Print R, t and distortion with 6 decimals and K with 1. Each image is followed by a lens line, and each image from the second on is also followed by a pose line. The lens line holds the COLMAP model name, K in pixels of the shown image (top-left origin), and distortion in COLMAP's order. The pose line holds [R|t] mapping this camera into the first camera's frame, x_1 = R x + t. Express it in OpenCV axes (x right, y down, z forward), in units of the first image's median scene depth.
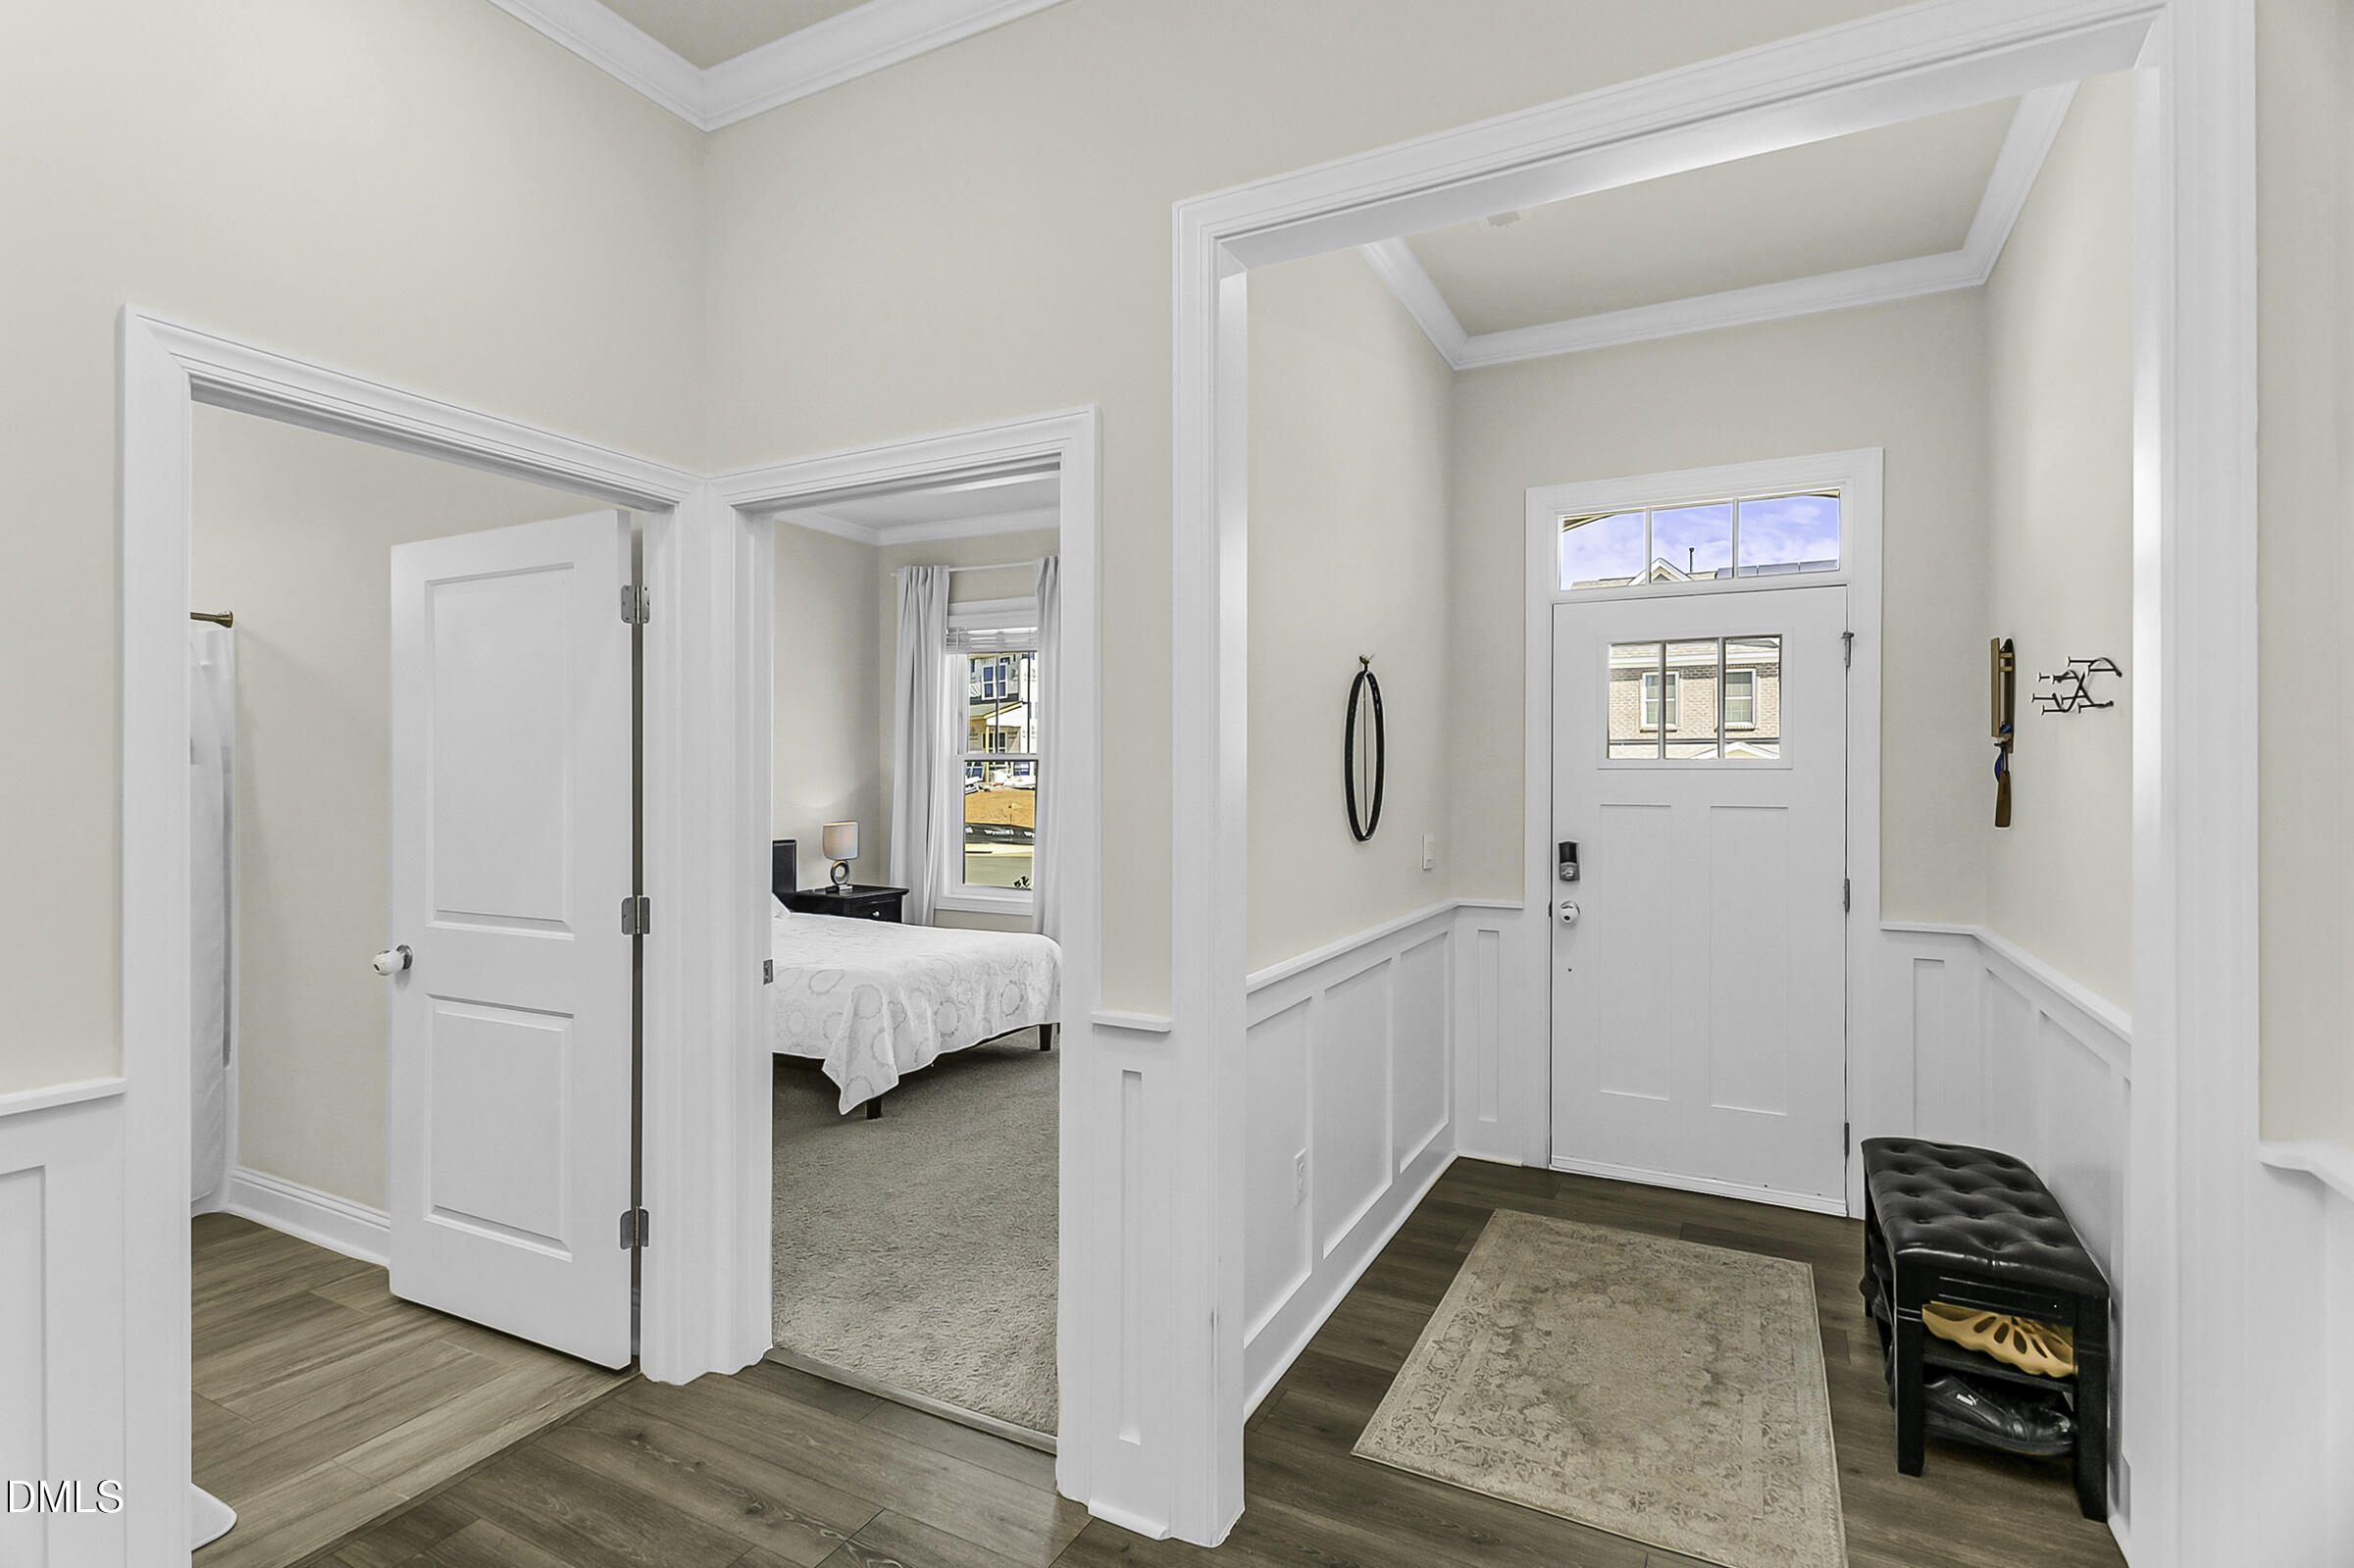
lens RADIAL K [[1127.2, 0, 1163.4], [0, 1127.2, 775.7], [0, 0, 1]] dist [0.003332, 0.000212]
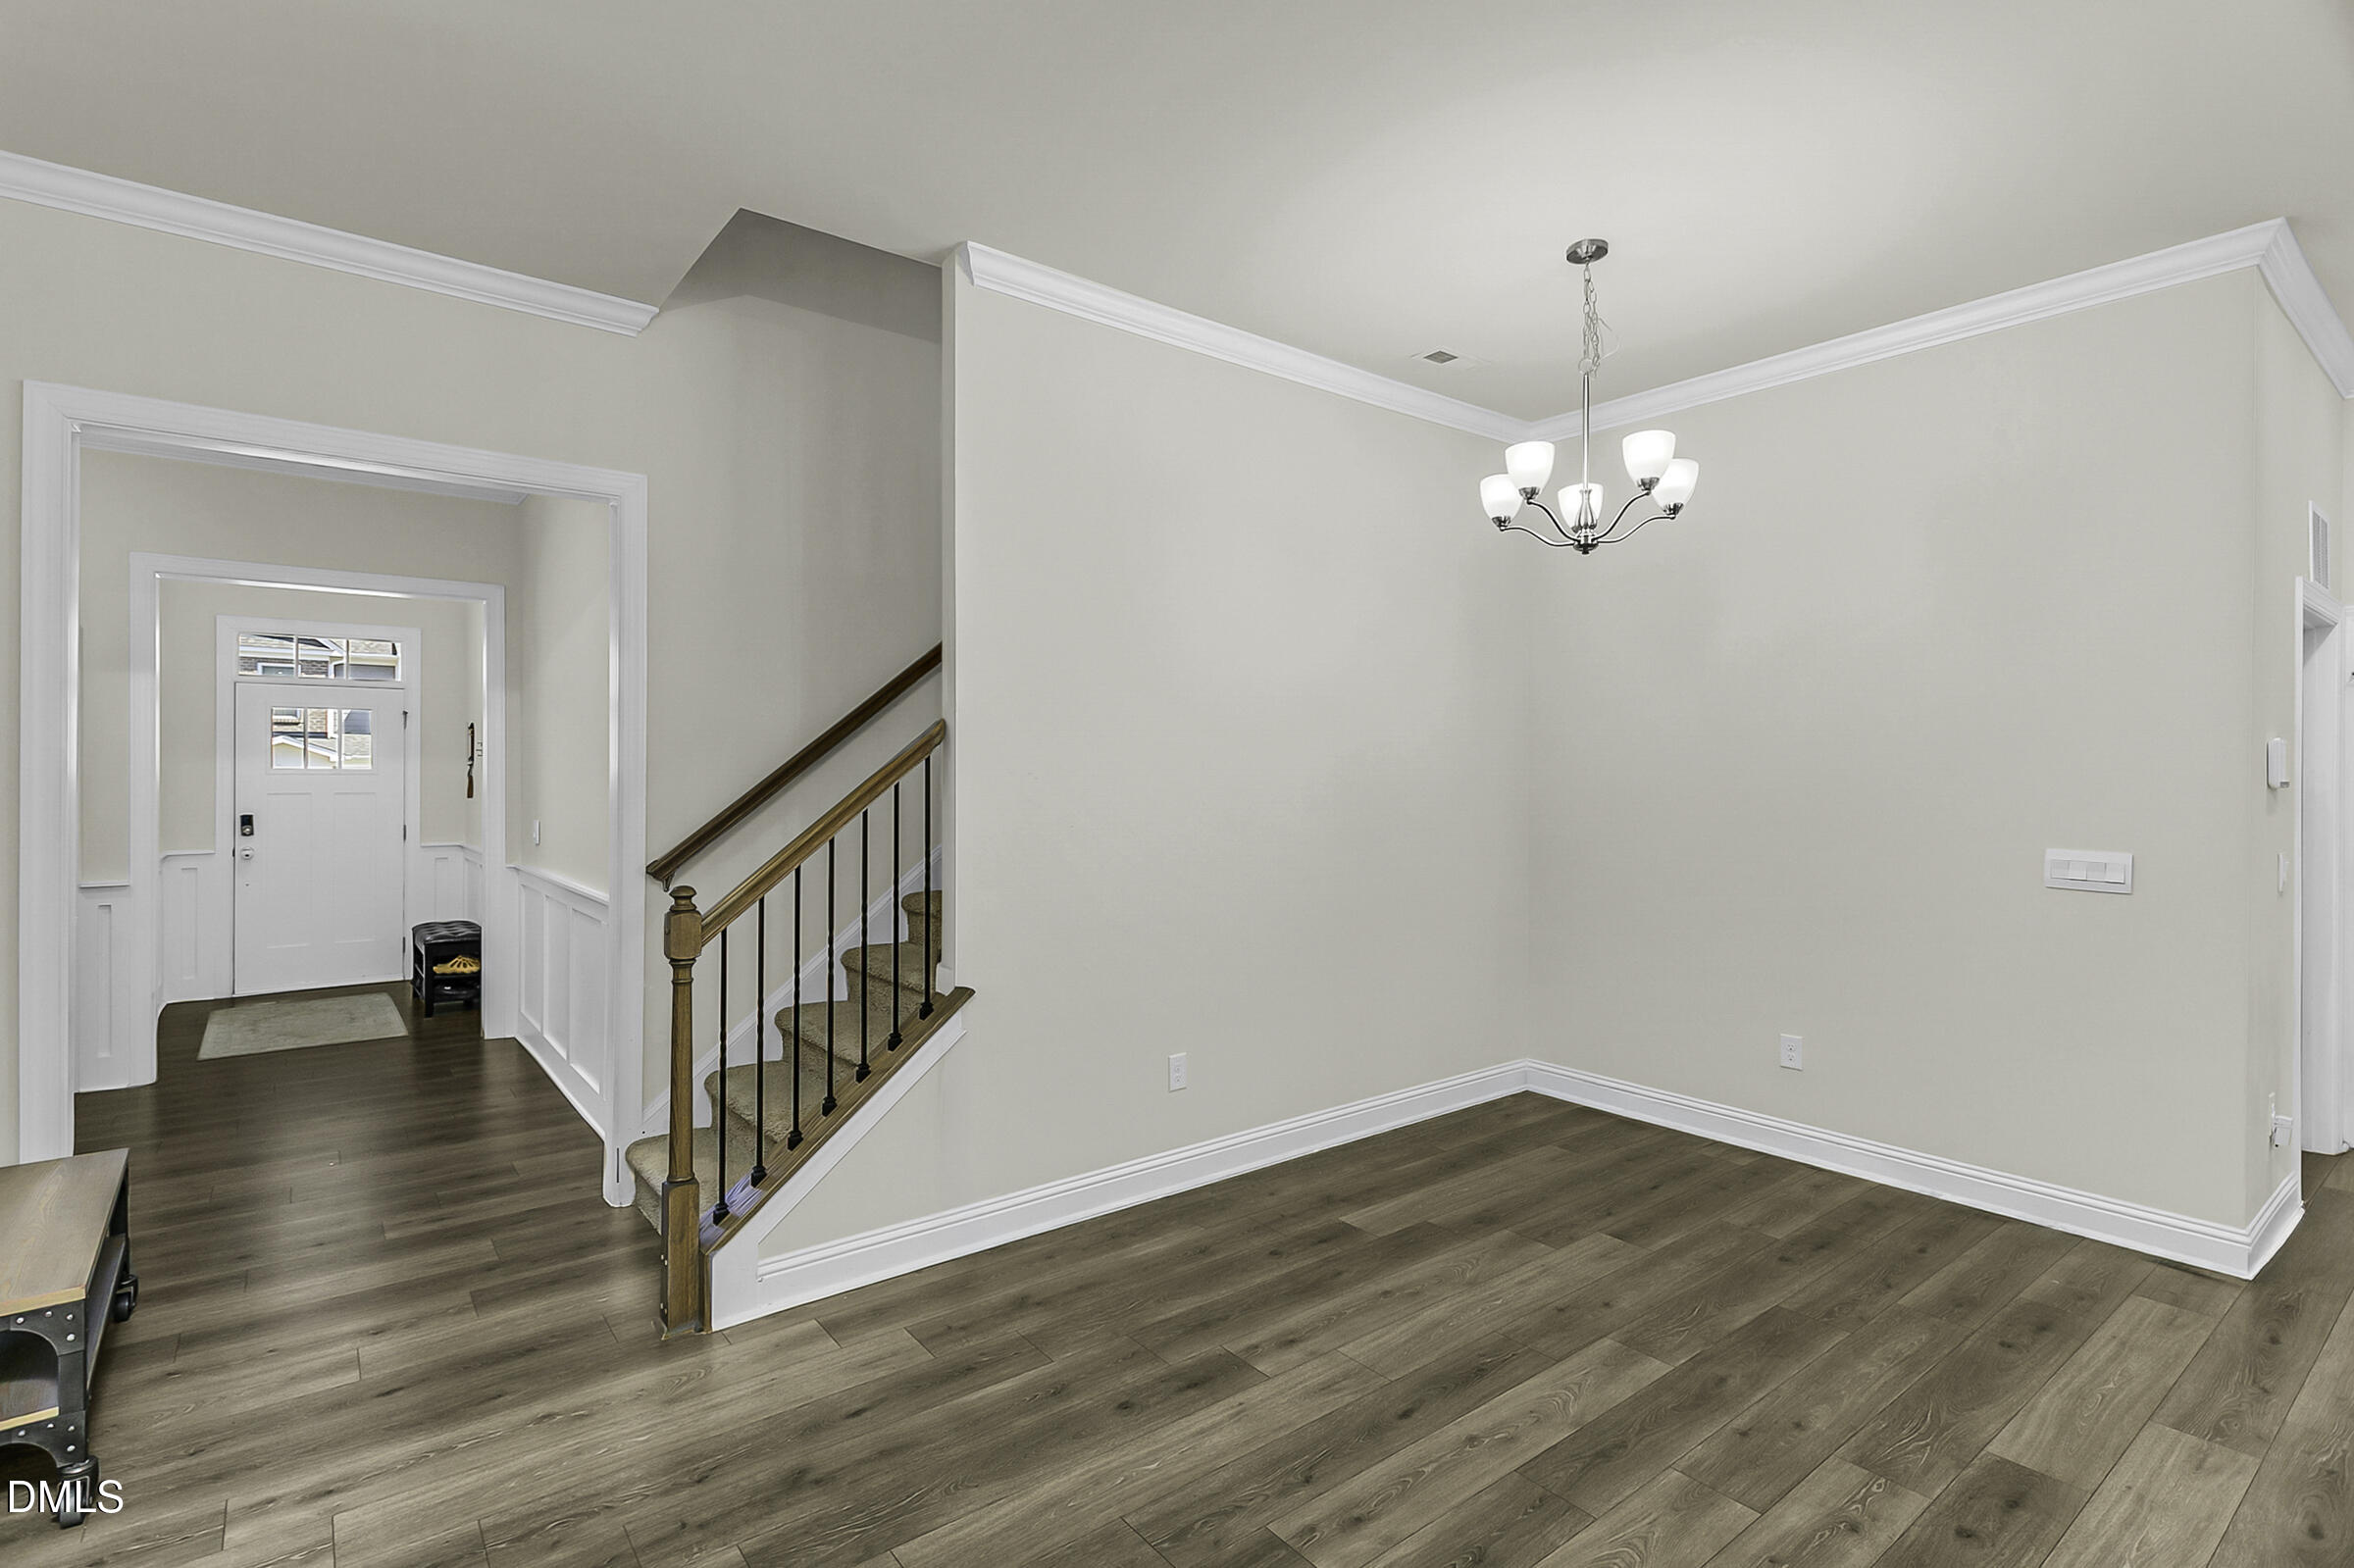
lens RADIAL K [[1127.2, 0, 1163.4], [0, 1127.2, 775.7], [0, 0, 1]] dist [0.003332, 0.000212]
pose [[0.412805, -0.002100, 0.910817, -0.687762], [-0.005815, 0.999971, 0.004941, -0.020388], [-0.910801, -0.007336, 0.412780, -1.093935]]
